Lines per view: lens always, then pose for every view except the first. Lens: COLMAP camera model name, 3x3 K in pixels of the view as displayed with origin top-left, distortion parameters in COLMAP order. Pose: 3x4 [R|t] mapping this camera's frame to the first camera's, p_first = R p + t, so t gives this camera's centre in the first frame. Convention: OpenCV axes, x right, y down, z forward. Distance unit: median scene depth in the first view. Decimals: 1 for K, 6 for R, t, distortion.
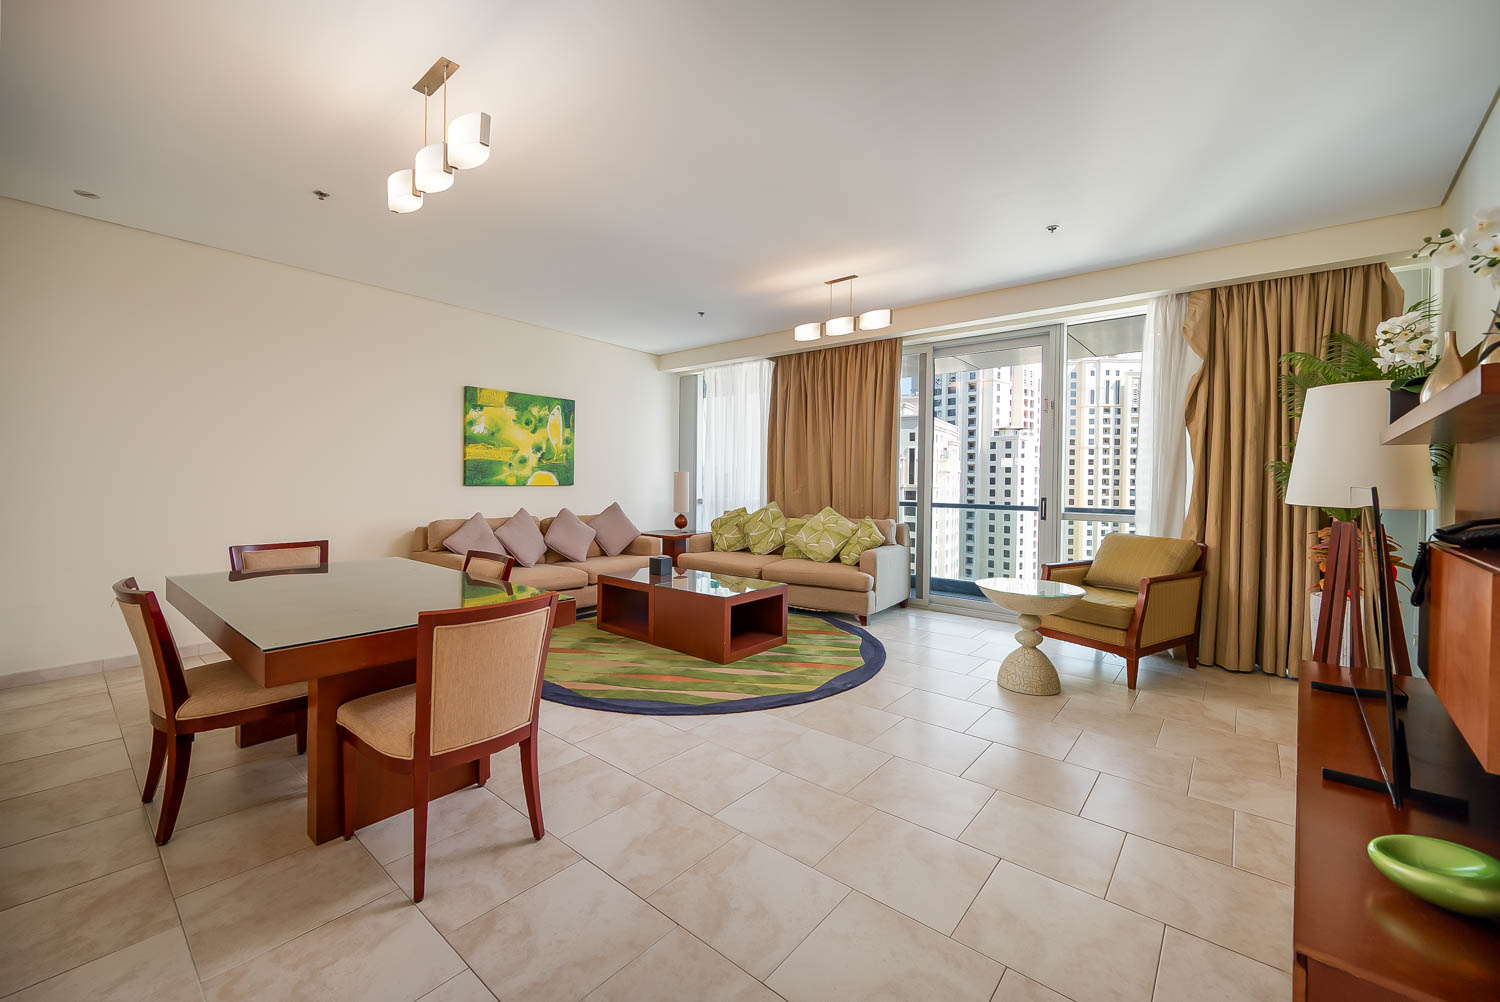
lens RADIAL K [[596.8, 0, 753.9], [0, 596.8, 488.6], [0, 0, 1]] dist [-0.001013, -0.000476]
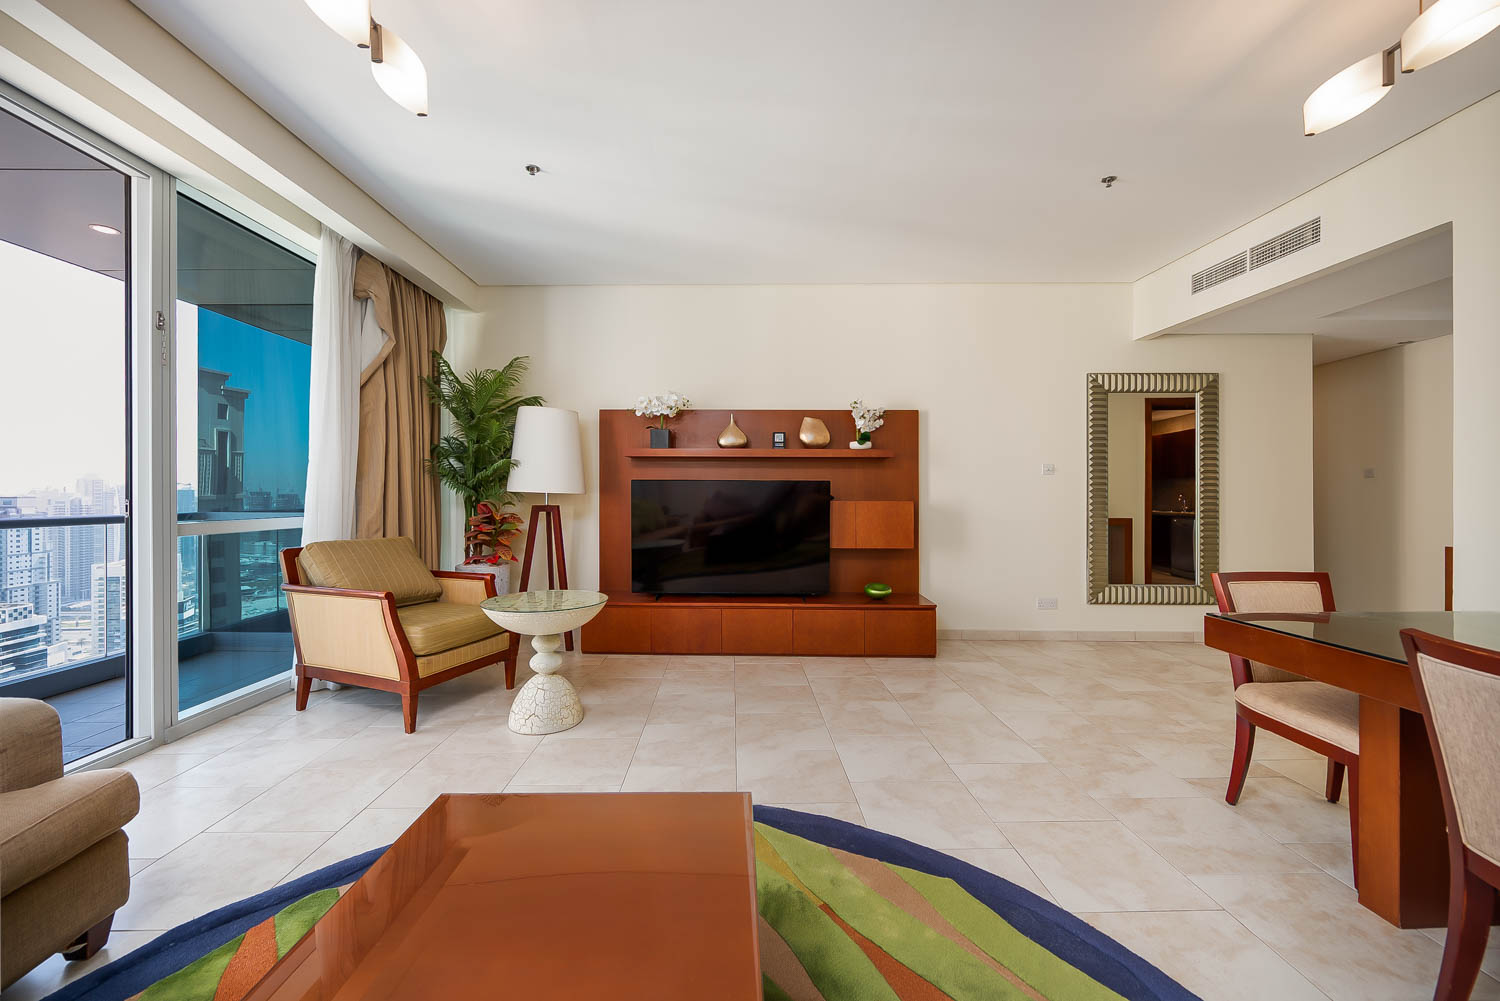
lens RADIAL K [[592.0, 0, 741.5], [0, 592.0, 495.1], [0, 0, 1]] dist [-0.000227, -0.000114]
pose [[-0.654587, -0.007020, 0.755954, -0.471716], [0.005092, 0.999893, 0.013694, 0.007788], [-0.755969, 0.012813, -0.654481, 1.903544]]
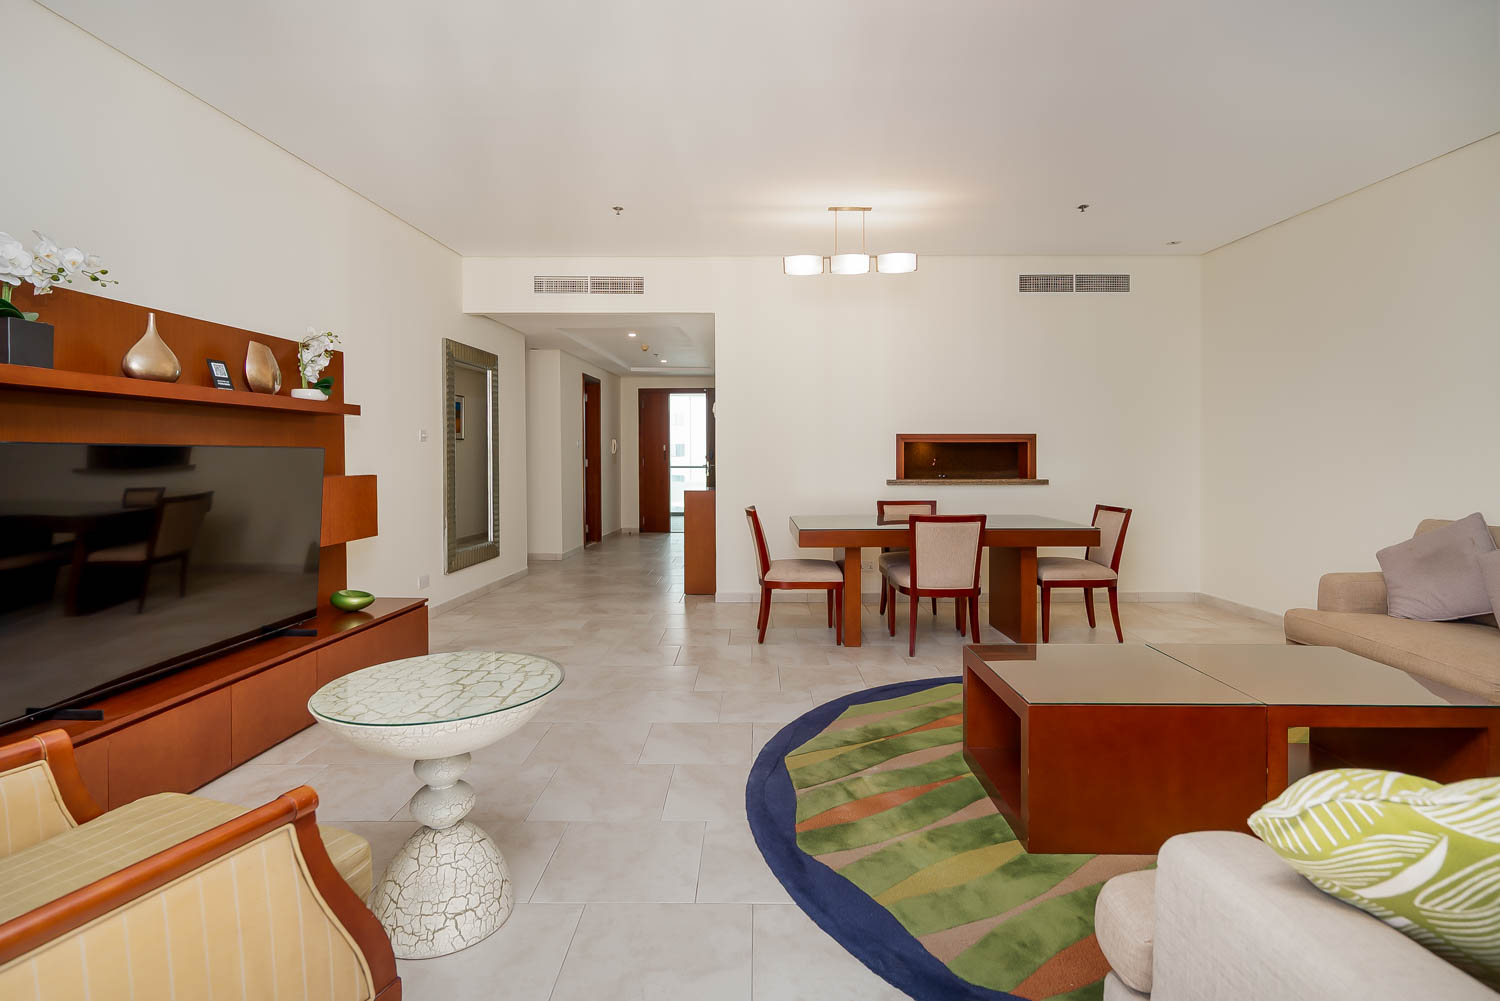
lens RADIAL K [[732.1, 0, 754.6], [0, 732.1, 451.2], [0, 0, 1]] dist [0.000284, 0.000007]
pose [[-0.777042, -0.001273, -0.629447, 0.875624], [-0.004374, 0.999985, 0.003377, -0.009739], [0.629433, 0.005378, -0.777036, 2.210309]]
